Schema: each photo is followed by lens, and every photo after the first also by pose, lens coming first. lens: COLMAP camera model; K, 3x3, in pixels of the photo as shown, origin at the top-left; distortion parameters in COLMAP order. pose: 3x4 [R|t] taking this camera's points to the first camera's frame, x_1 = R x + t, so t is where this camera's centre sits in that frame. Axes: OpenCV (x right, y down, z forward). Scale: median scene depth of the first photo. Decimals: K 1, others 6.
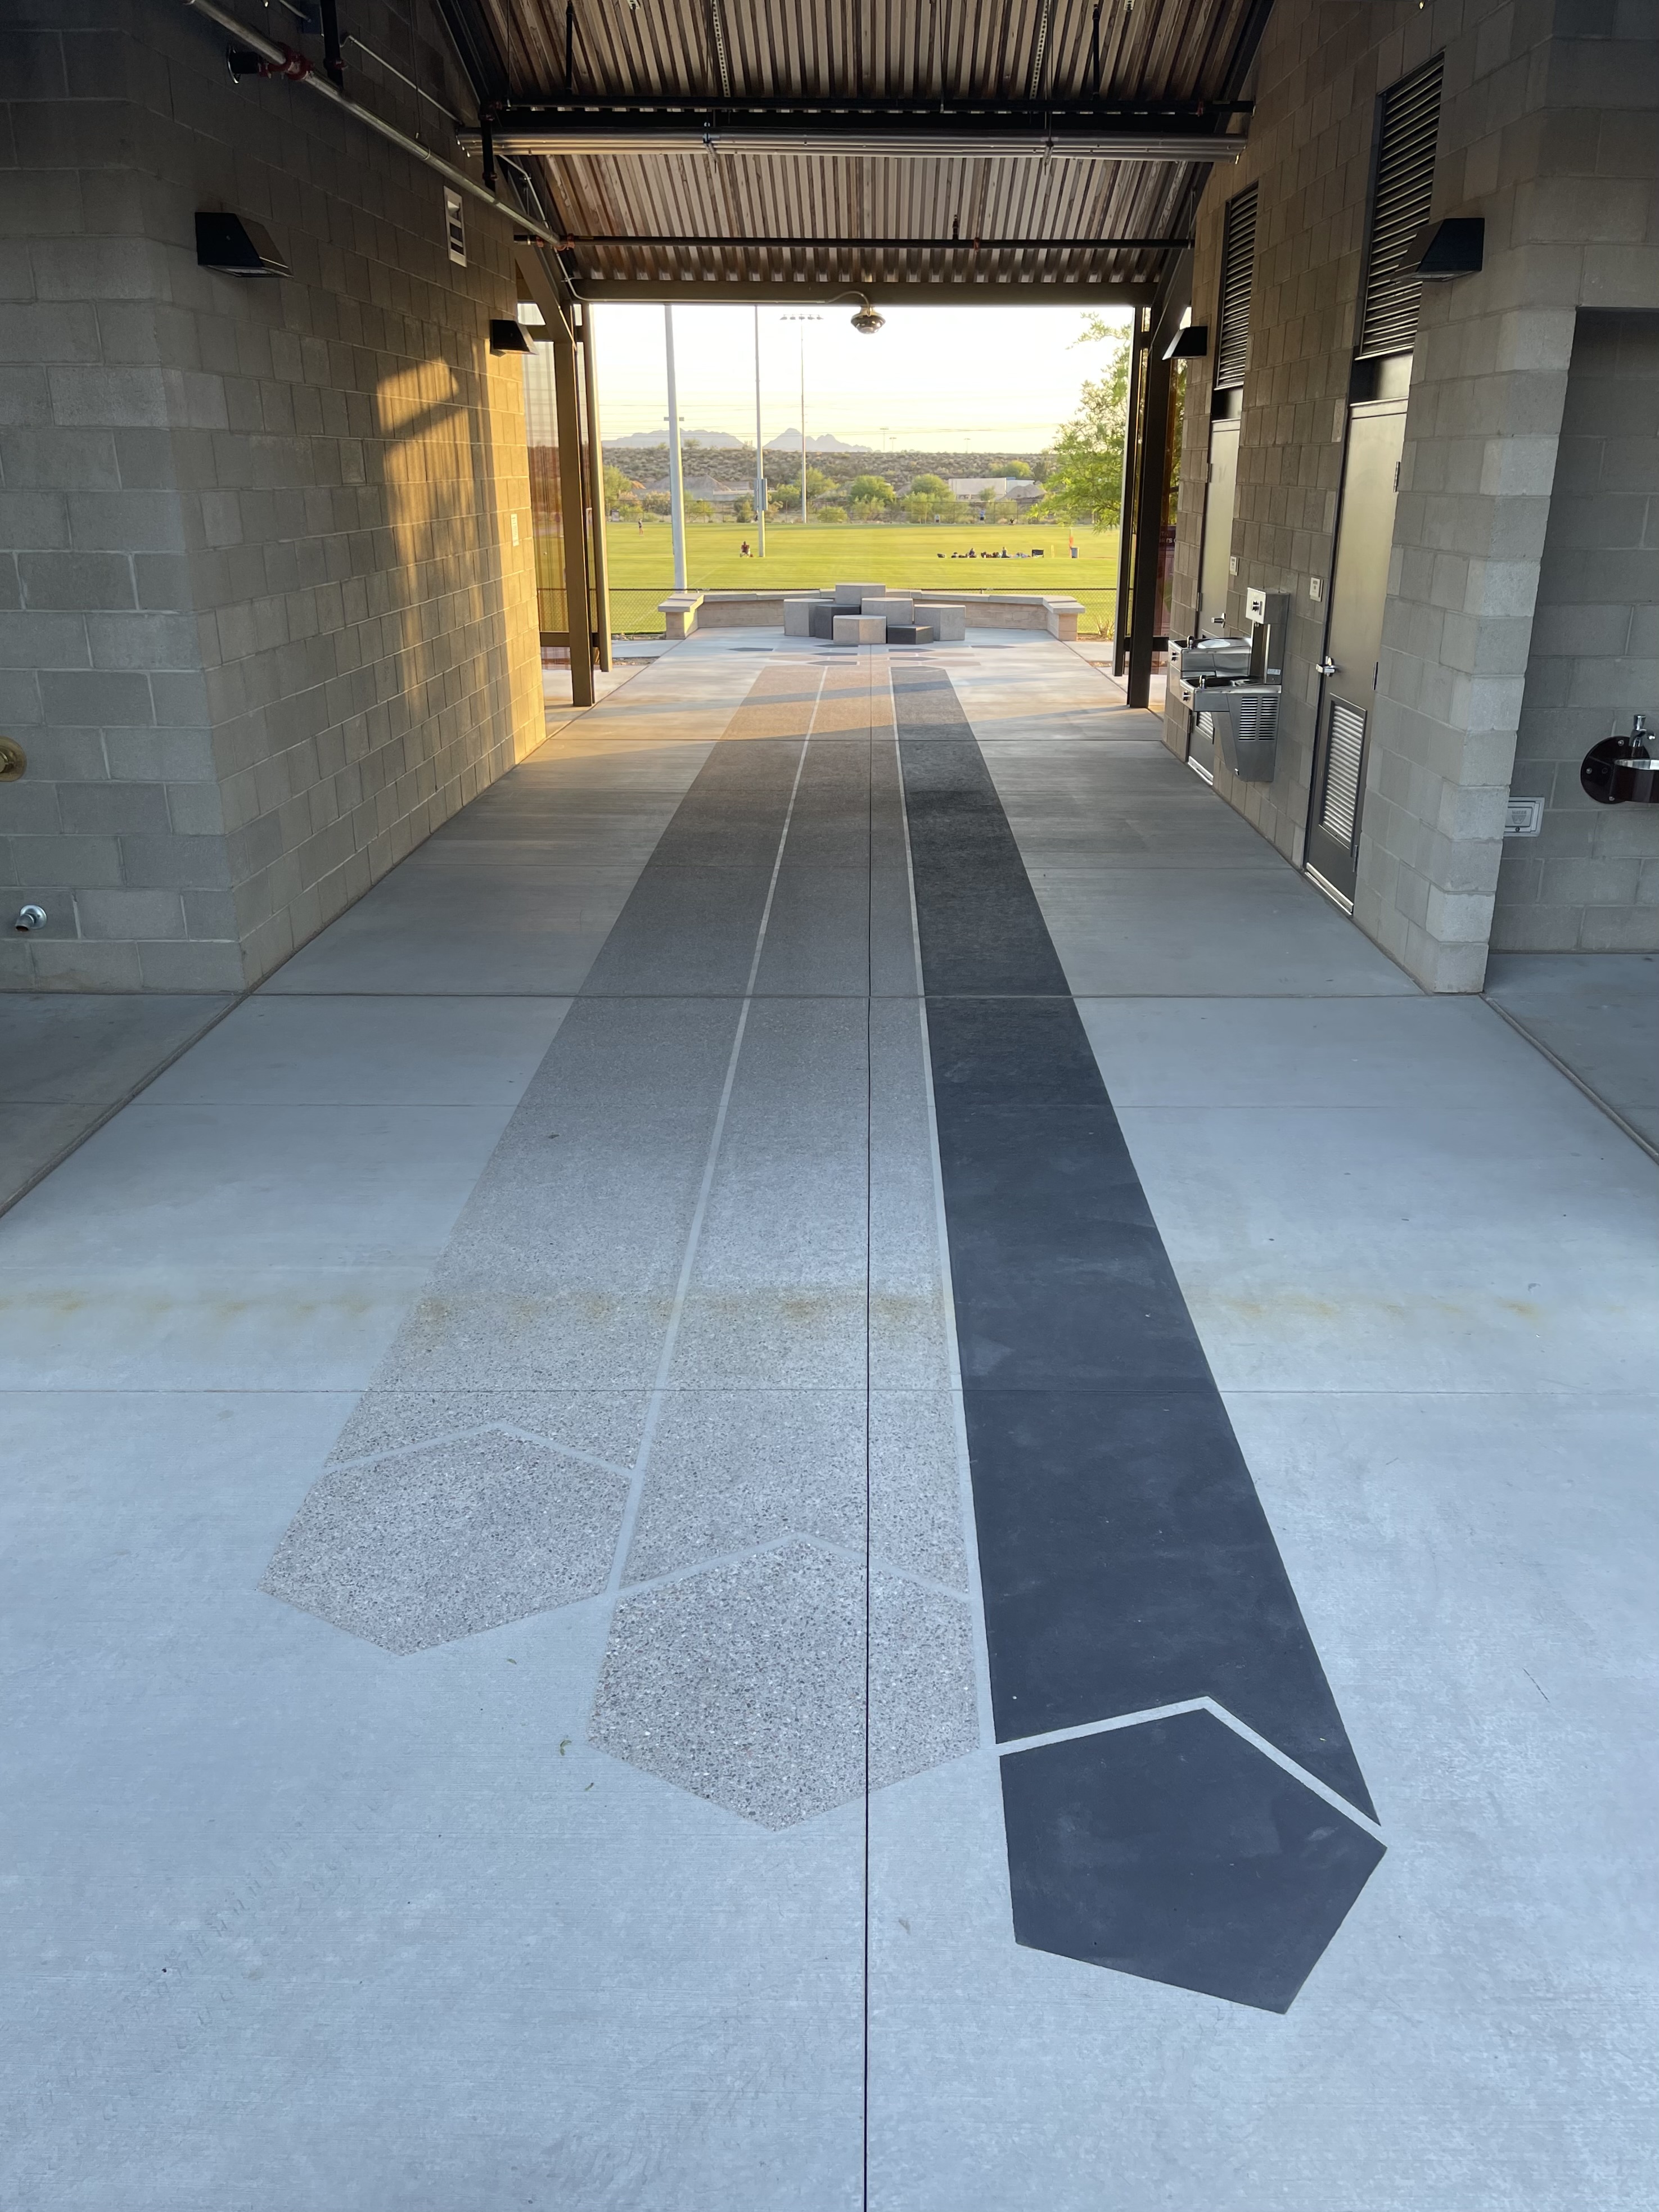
lens RADIAL K [[1663.4, 0, 878.0], [0, 1663.4, 1105.5], [0, 0, 1]] dist [0.074707, -0.090475]
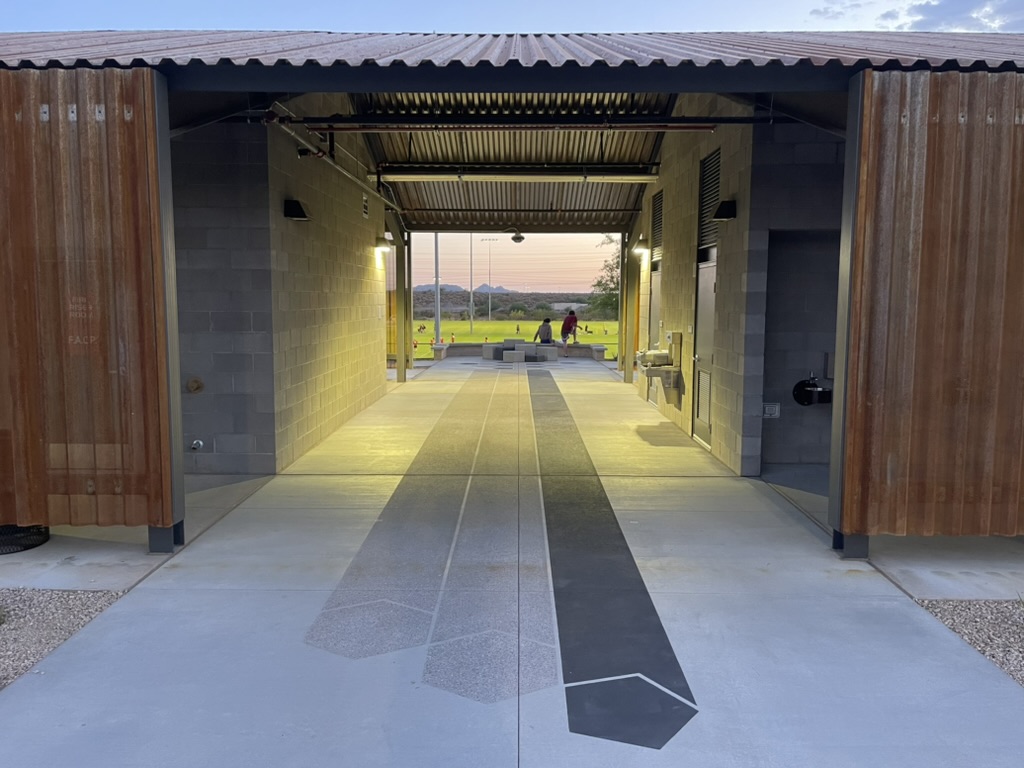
lens RADIAL K [[770.0, 0, 512.0], [0, 770.0, 384.0], [0, 0, 1]] dist [0.074707, -0.090475]
pose [[0.999921, 0.000124, -0.012532, -0.000682], [-0.003273, 0.967829, -0.251586, 0.091773], [0.012097, 0.251607, 0.967754, -0.170506]]
